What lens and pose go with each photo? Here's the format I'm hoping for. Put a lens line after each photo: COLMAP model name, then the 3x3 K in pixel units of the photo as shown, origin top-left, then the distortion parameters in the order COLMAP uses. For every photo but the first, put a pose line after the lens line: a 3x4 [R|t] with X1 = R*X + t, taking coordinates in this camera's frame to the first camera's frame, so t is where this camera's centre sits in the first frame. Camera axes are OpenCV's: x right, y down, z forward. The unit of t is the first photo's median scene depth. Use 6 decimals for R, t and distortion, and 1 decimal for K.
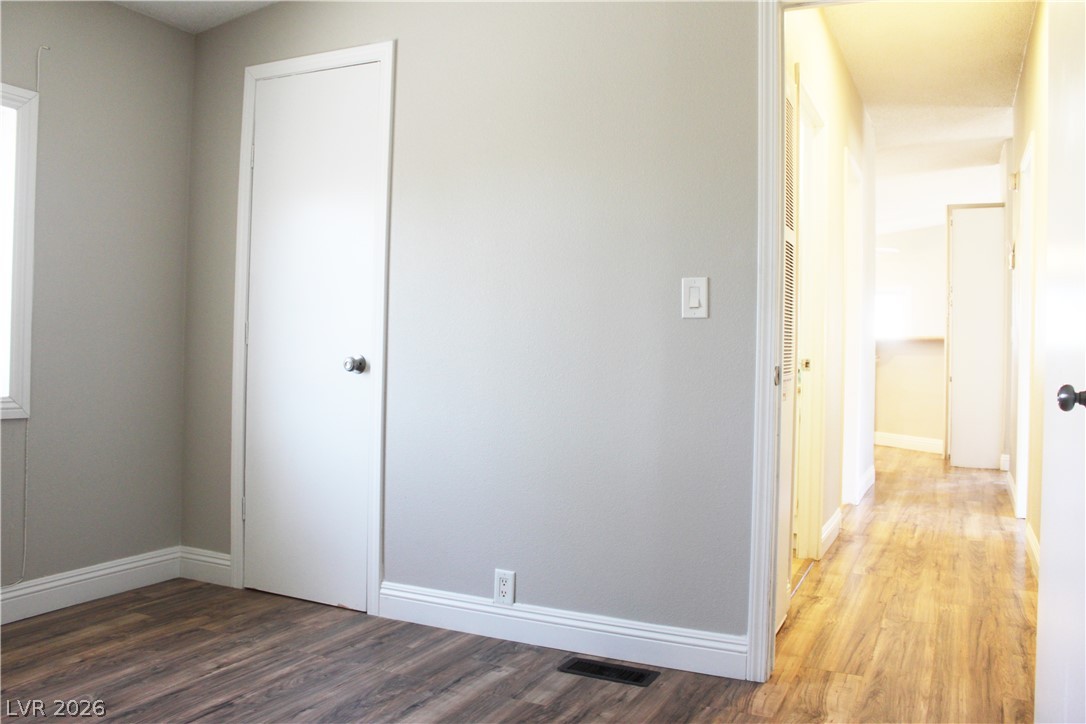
lens RADIAL K [[902.0, 0, 543.7], [0, 902.0, 364.3], [0, 0, 1]] dist [-0.156507, 0.123441]
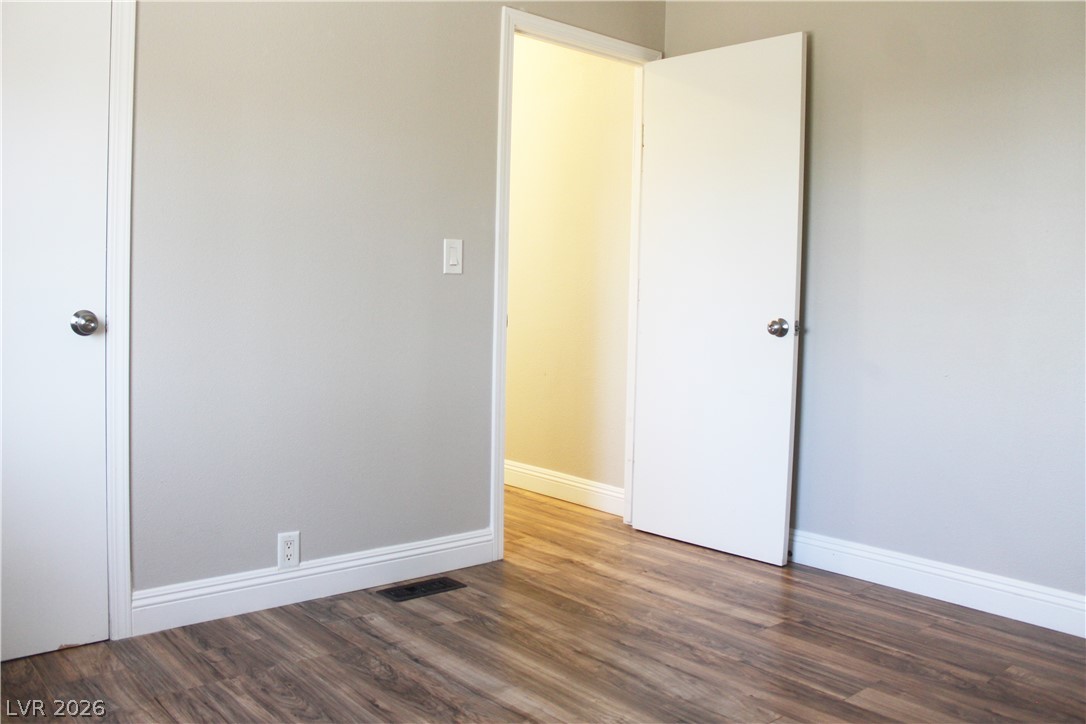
lens RADIAL K [[902.0, 0, 545.6], [0, 902.0, 355.1], [0, 0, 1]] dist [-0.156507, 0.123441]
pose [[0.392292, -0.068456, 0.917290, -0.872422], [0.005460, 0.997383, 0.072098, -0.028937], [-0.919824, -0.023275, 0.391639, 0.416897]]
